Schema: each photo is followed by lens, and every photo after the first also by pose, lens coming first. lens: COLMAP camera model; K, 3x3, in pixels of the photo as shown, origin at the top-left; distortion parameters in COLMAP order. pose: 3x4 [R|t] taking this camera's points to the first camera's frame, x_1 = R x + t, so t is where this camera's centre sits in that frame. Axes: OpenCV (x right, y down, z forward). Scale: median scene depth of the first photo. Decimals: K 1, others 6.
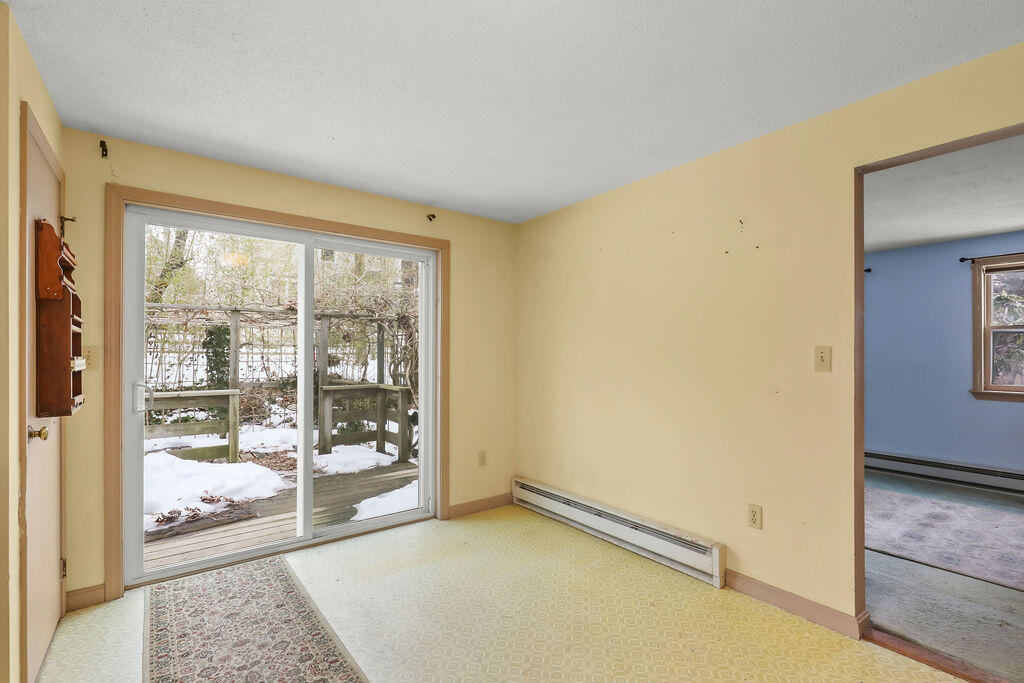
lens RADIAL K [[462.8, 0, 515.6], [0, 462.8, 352.3], [0, 0, 1]] dist [0.000273, 0.000205]
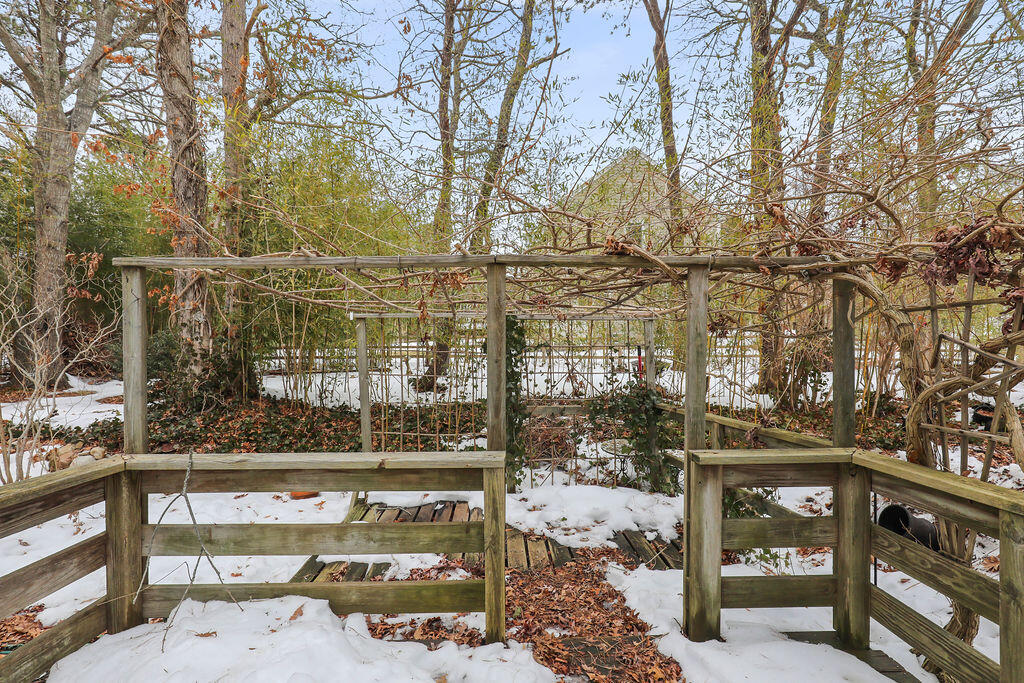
lens RADIAL K [[462.8, 0, 515.6], [0, 462.8, 352.3], [0, 0, 1]] dist [0.000273, 0.000205]
pose [[0.812239, -0.010271, -0.583235, -0.491028], [0.007417, 0.999946, -0.007279, -0.009271], [0.583278, 0.001587, 0.812271, 0.945258]]
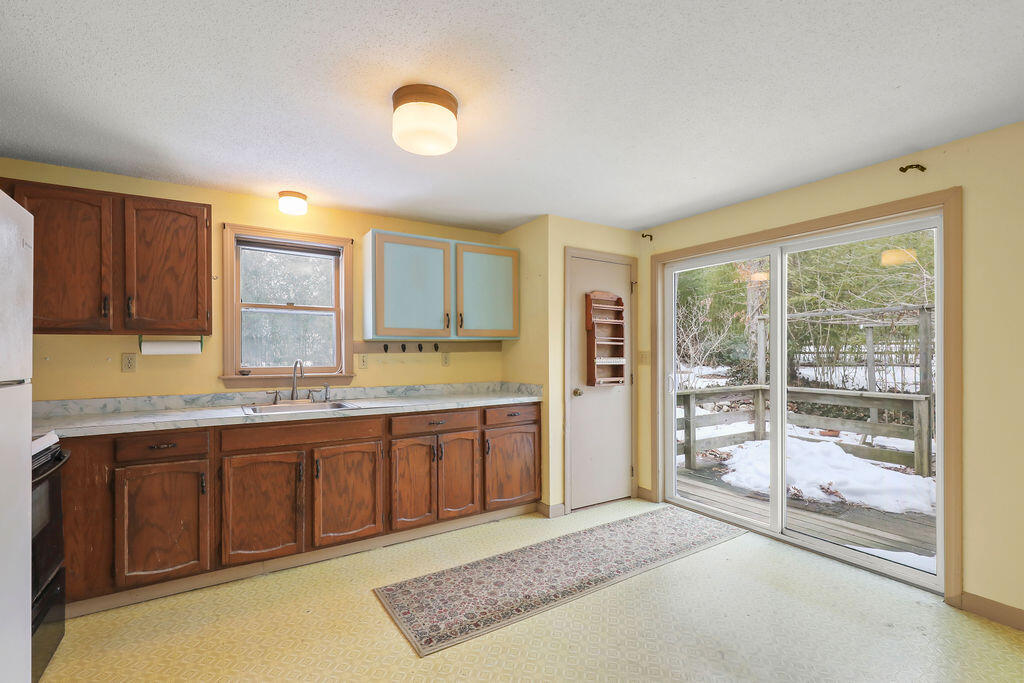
lens RADIAL K [[462.8, 0, 515.6], [0, 462.8, 352.3], [0, 0, 1]] dist [0.000273, 0.000205]
pose [[-0.080862, -0.001702, -0.996724, 0.513566], [0.001598, 0.999997, -0.001837, -0.004759], [0.996724, -0.001741, -0.080859, 0.385826]]
